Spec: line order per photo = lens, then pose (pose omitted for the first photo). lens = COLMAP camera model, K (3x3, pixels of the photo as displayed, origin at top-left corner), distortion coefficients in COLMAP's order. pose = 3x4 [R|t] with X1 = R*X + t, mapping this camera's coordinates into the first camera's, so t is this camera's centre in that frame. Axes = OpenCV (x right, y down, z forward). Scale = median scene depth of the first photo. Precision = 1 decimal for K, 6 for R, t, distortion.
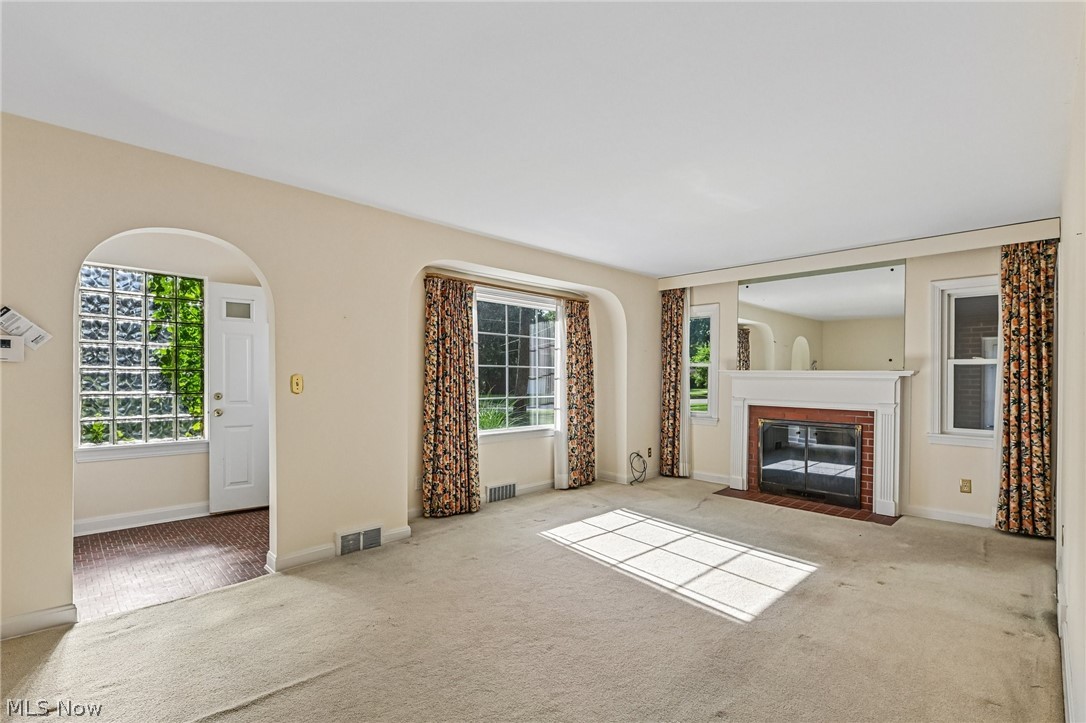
lens RADIAL K [[477.0, 0, 543.6], [0, 477.0, 372.1], [0, 0, 1]] dist [-0.003476, -0.000536]
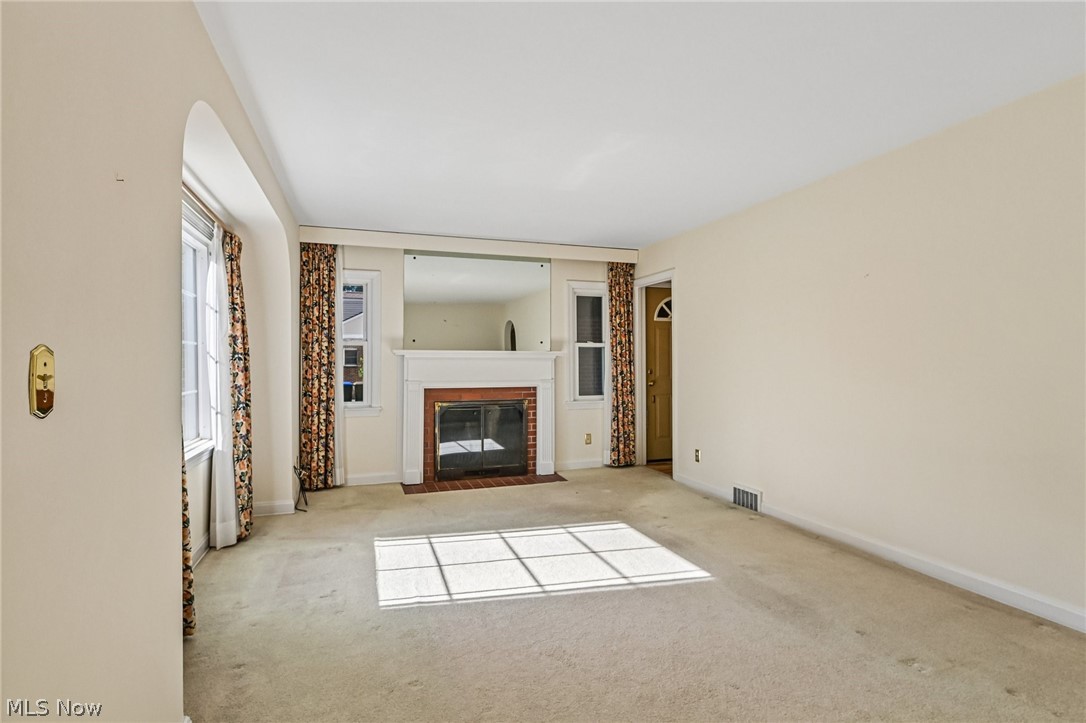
lens RADIAL K [[529.0, 0, 543.4], [0, 529.0, 354.1], [0, 0, 1]] dist [-0.000953, -0.000347]
pose [[0.453898, 0.001114, 0.891053, -0.465472], [-0.001551, 0.999999, -0.000461, 0.004487], [-0.891052, -0.001173, 0.453900, 0.431324]]
